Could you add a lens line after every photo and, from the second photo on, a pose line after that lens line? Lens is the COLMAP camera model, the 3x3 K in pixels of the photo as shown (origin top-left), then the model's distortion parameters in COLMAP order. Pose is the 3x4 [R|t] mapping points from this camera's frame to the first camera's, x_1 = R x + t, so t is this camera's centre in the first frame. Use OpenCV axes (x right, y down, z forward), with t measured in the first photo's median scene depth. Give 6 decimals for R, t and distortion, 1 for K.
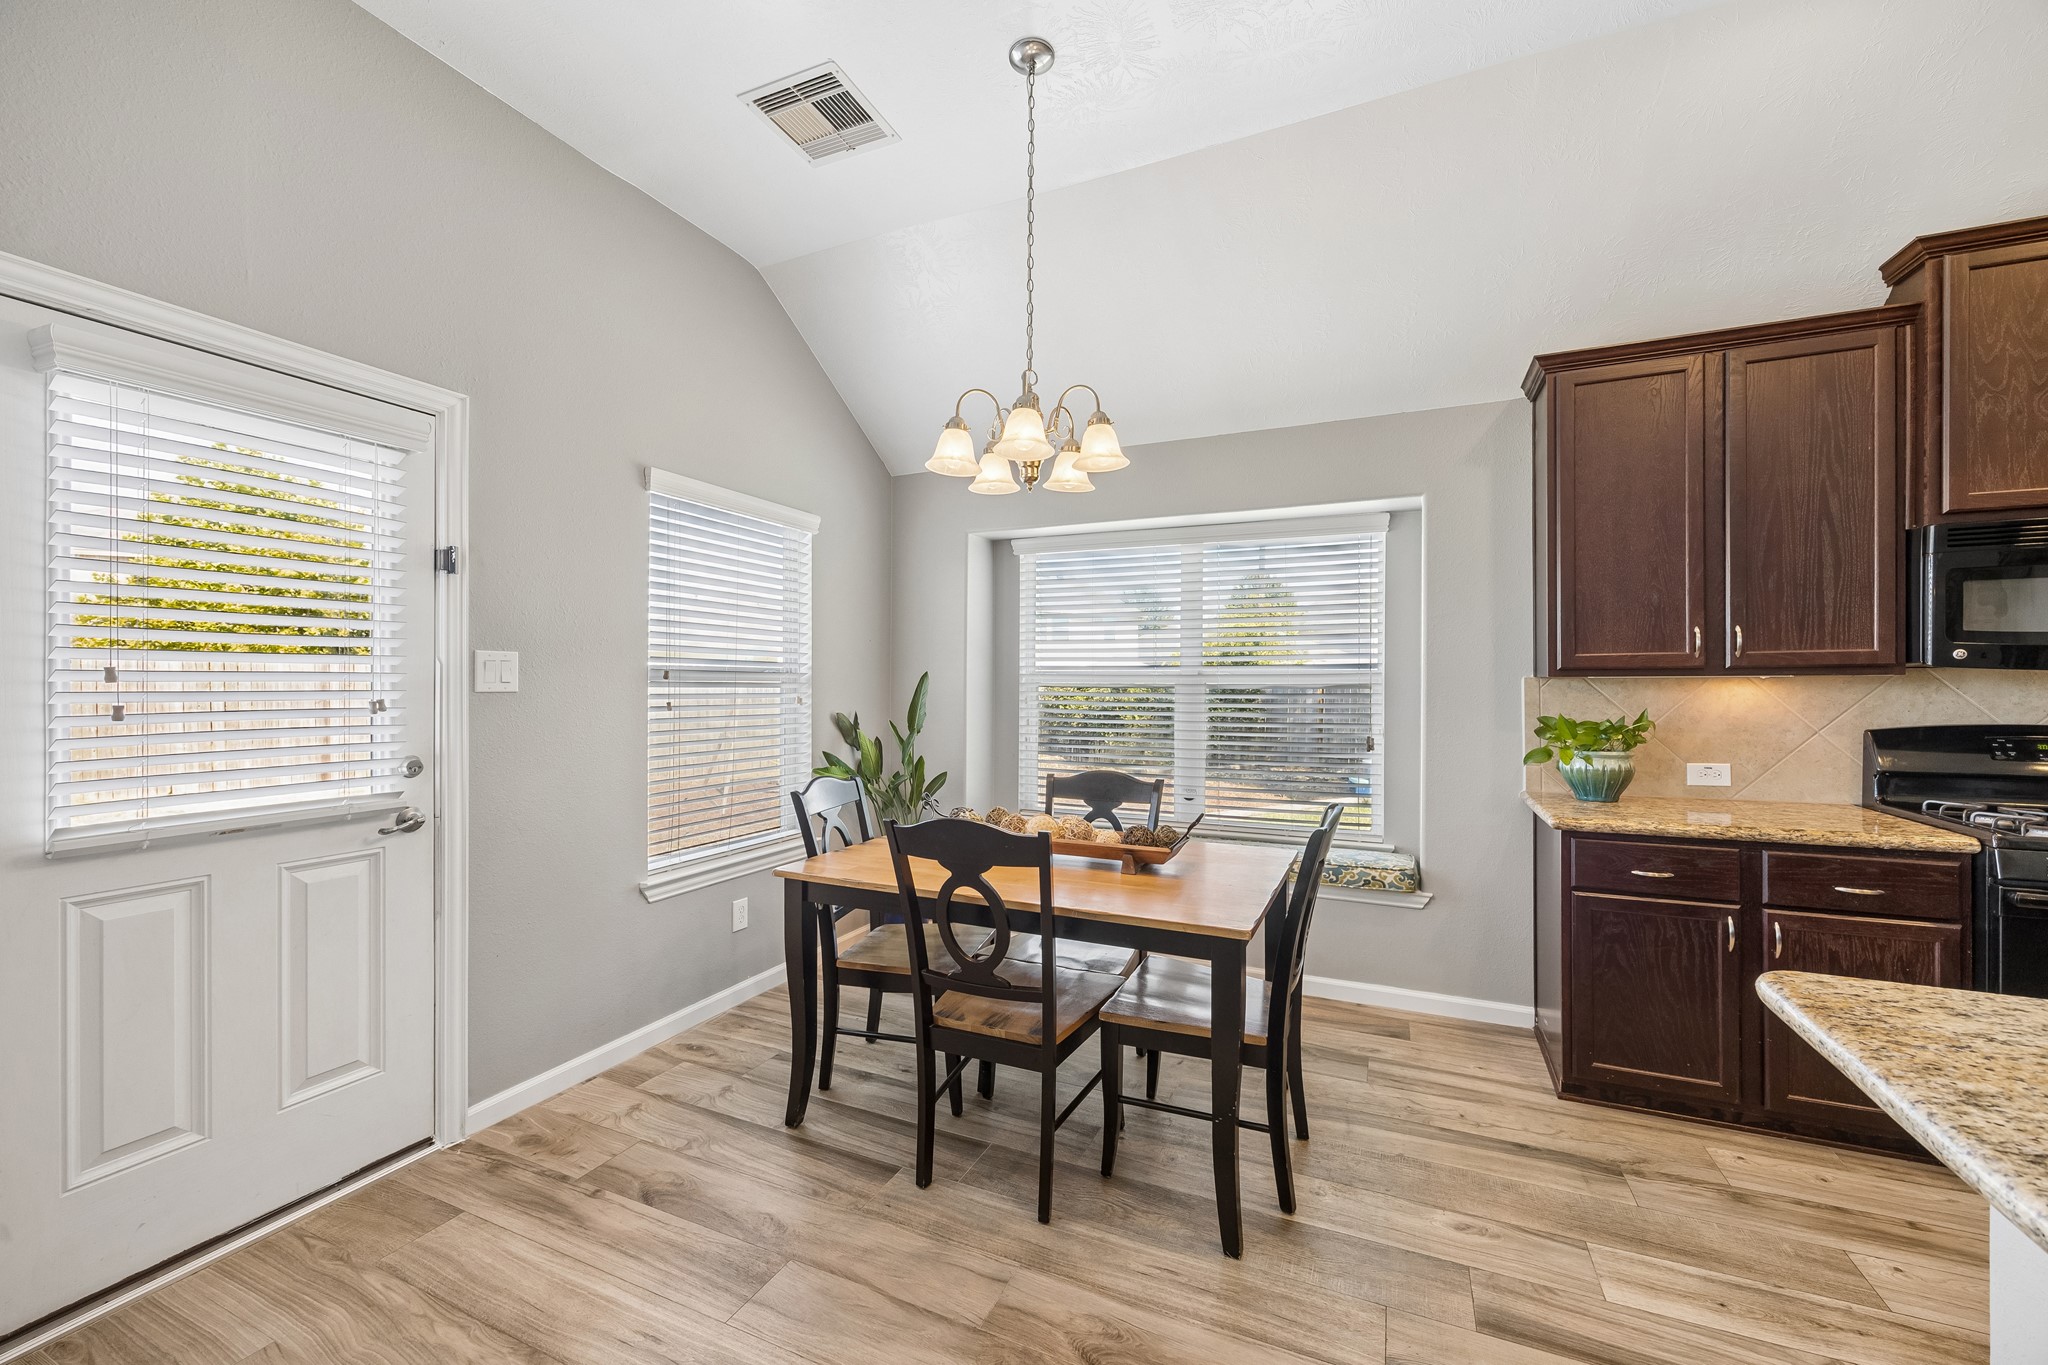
lens RADIAL K [[800.1, 0, 1032.7], [0, 800.1, 682.6], [0, 0, 1]] dist [-0.001273, -0.000463]
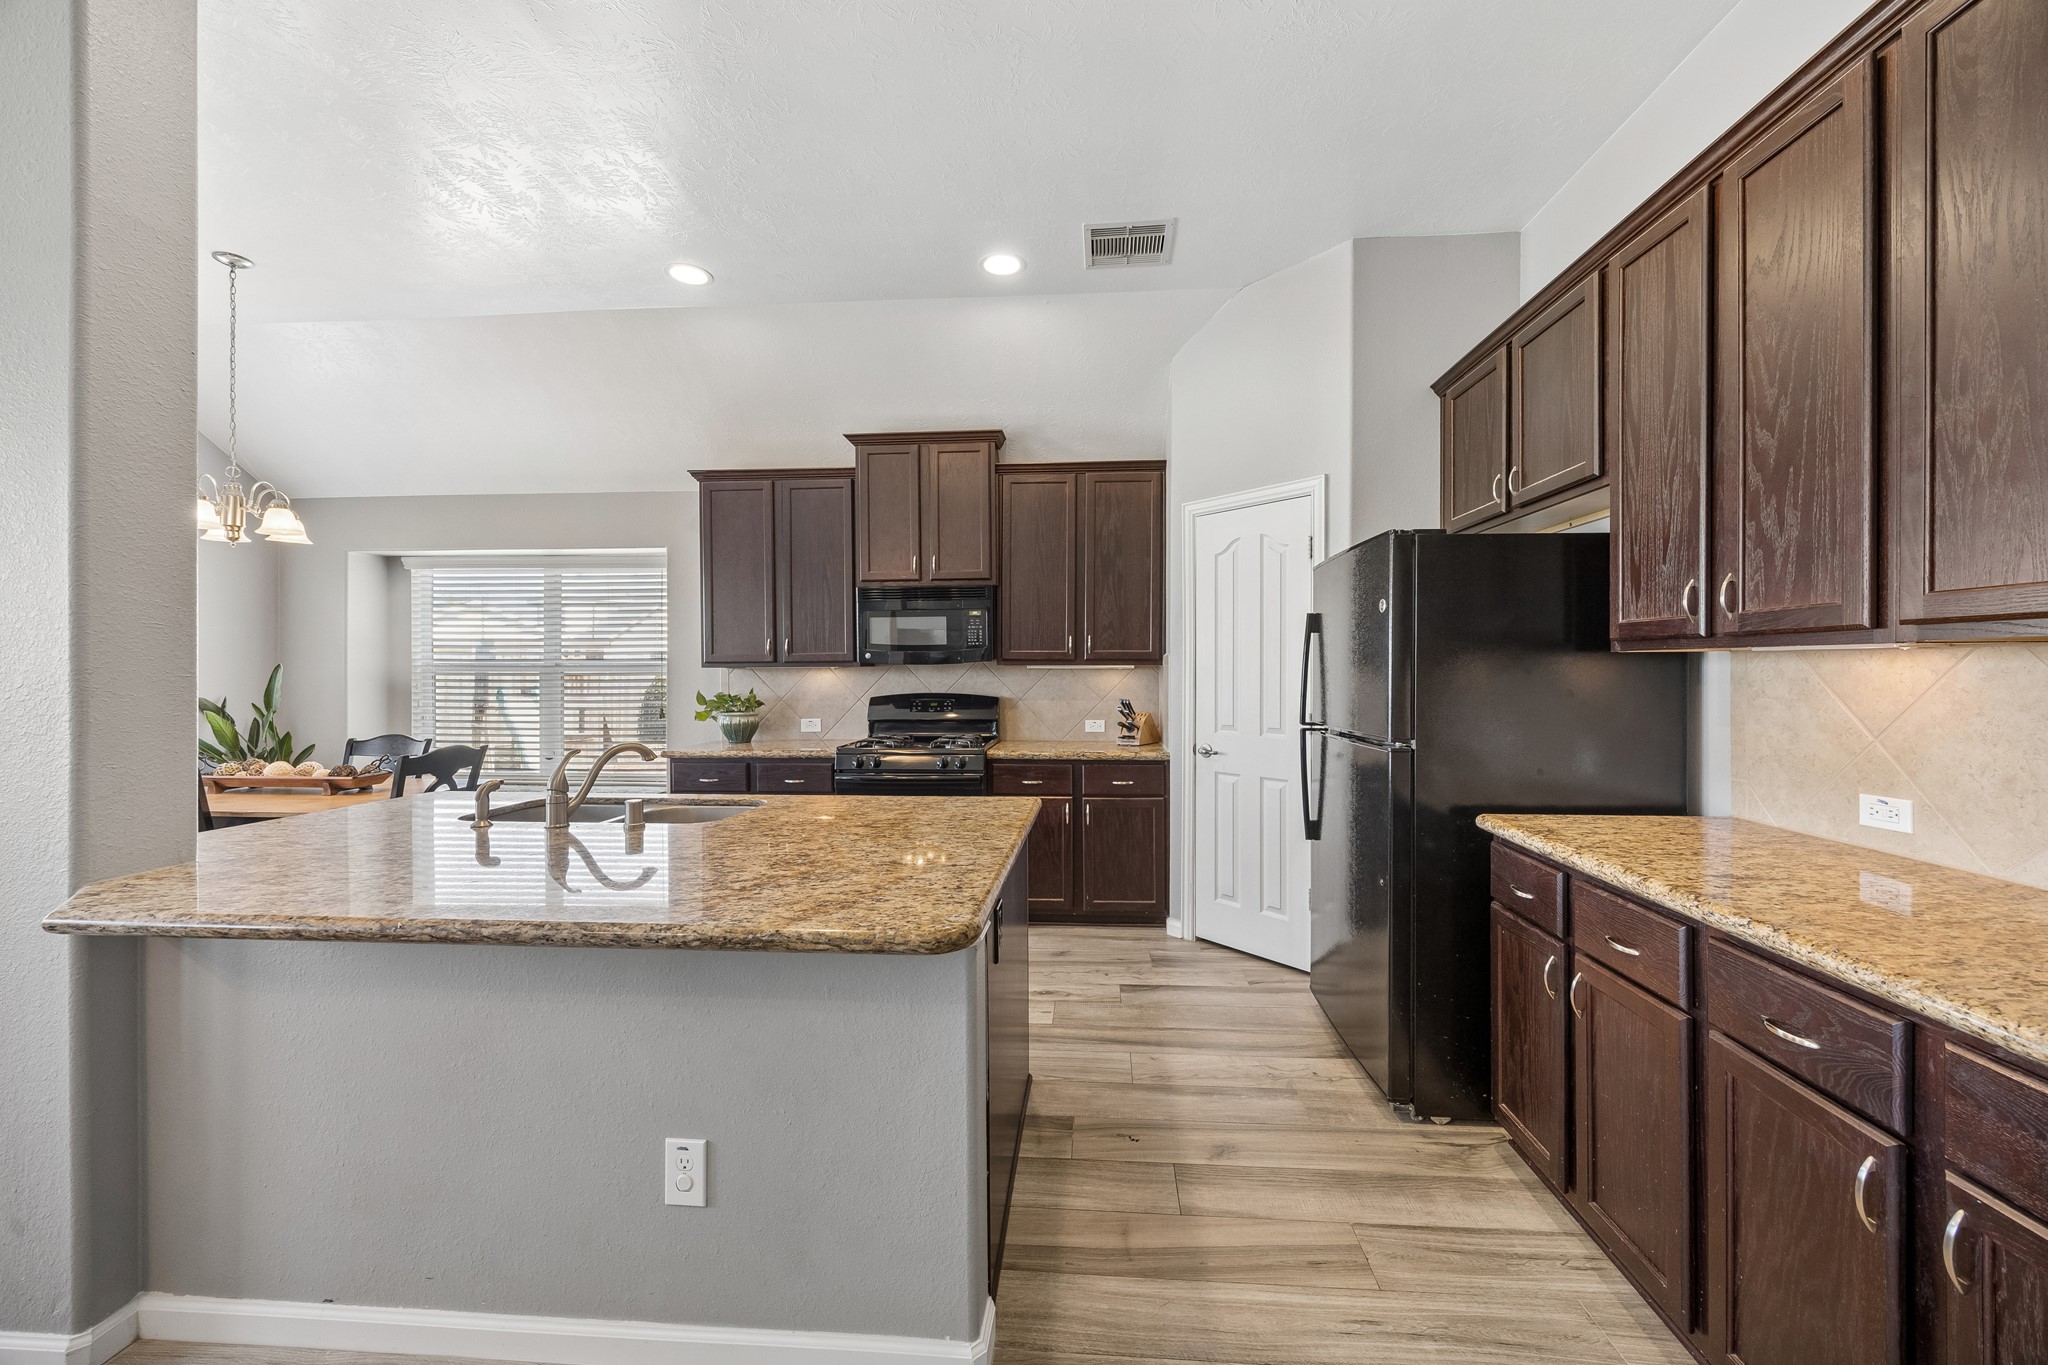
lens RADIAL K [[790.0, 0, 1034.2], [0, 790.0, 675.0], [0, 0, 1]] dist [-0.001037, -0.000381]
pose [[0.938791, -0.003569, 0.344470, 0.852296], [0.002311, 0.999989, 0.004061, 0.003279], [-0.344481, -0.003016, 0.938789, -0.873852]]
